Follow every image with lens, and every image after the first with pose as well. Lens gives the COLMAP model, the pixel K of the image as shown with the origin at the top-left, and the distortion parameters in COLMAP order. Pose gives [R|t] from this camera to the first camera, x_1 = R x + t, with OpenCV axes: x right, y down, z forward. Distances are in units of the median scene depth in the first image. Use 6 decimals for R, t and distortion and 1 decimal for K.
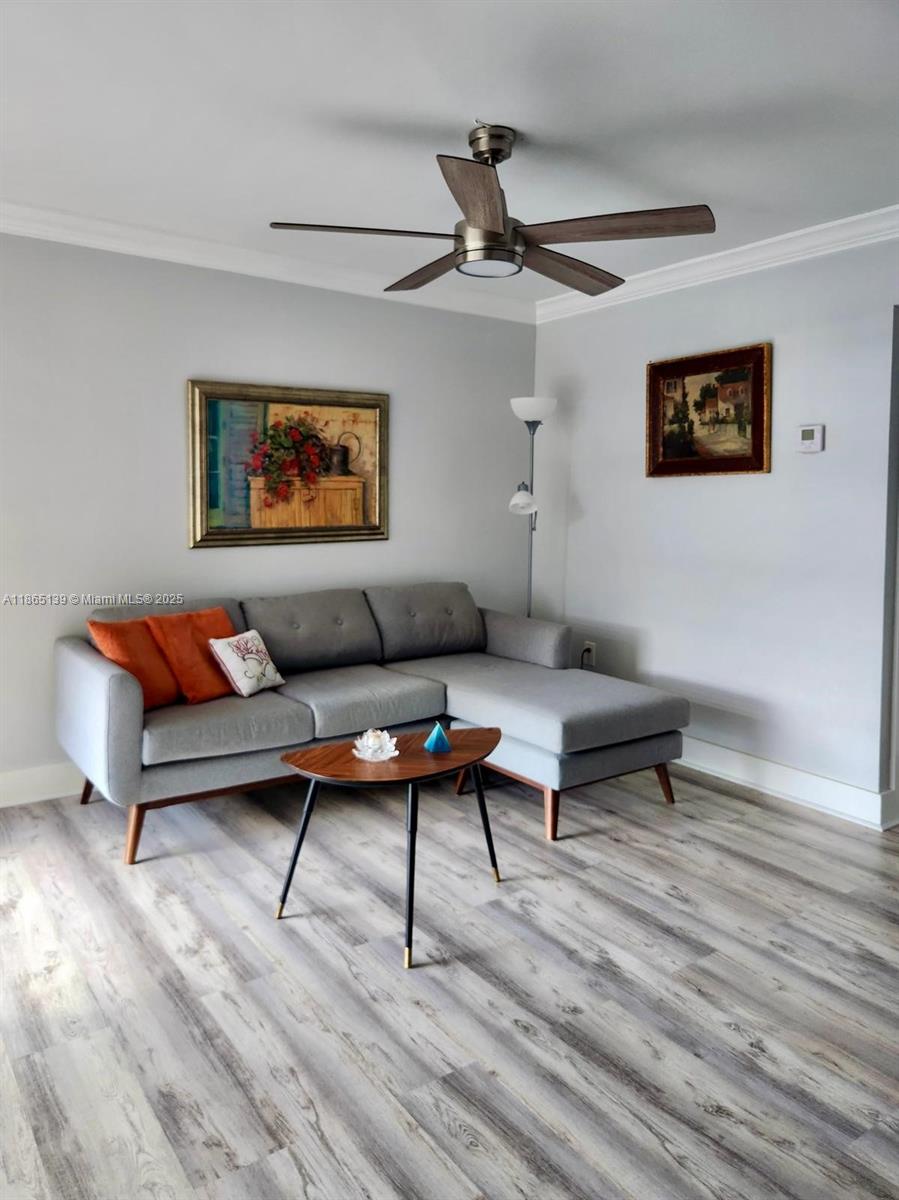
lens RADIAL K [[828.7, 0, 455.0], [0, 828.7, 539.2], [0, 0, 1]] dist [0.031729, -0.002318]
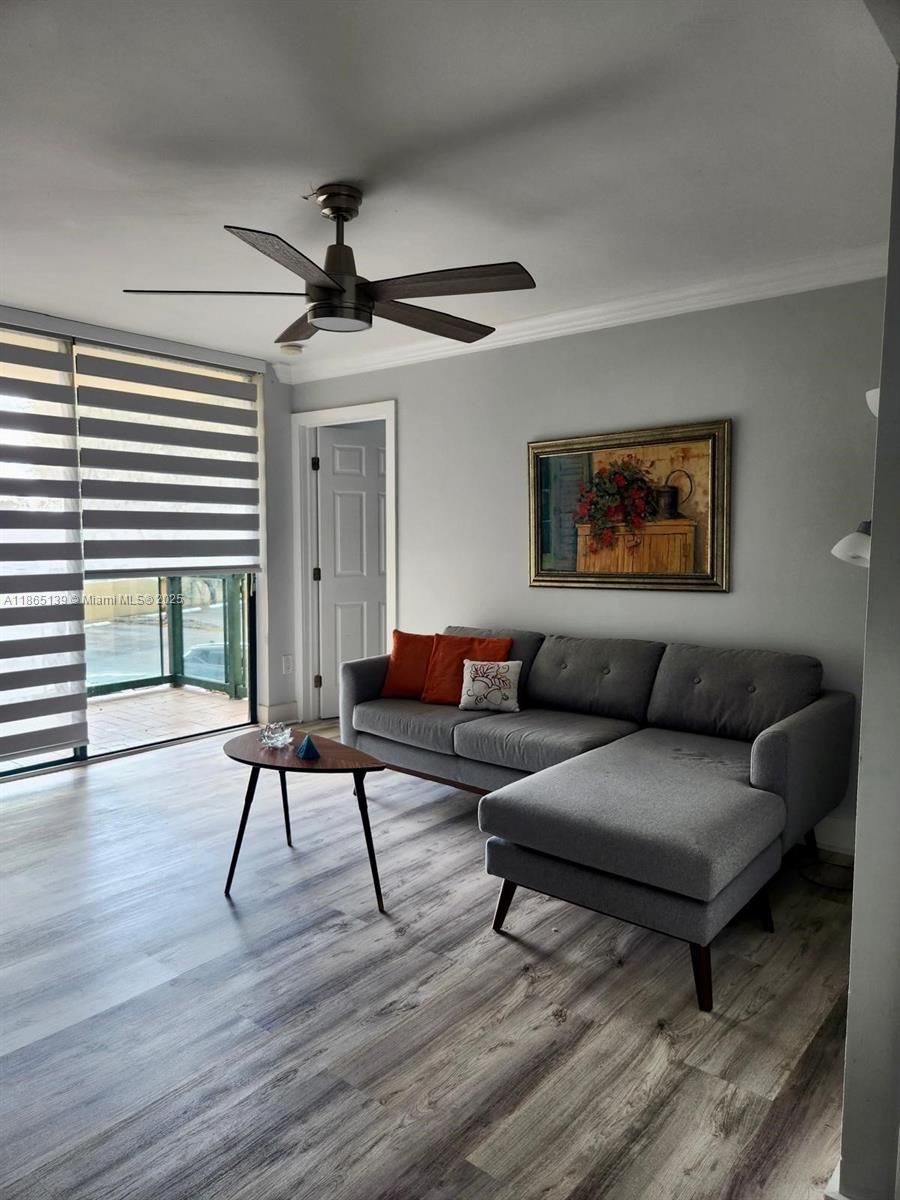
lens RADIAL K [[799.9, 0, 435.4], [0, 799.9, 617.1], [0, 0, 1]] dist [0.050070, -0.004471]
pose [[0.257689, 0.082391, -0.962709, 0.699158], [-0.050026, 0.996159, 0.071864, -0.020909], [0.964932, 0.029642, 0.260821, 0.550539]]
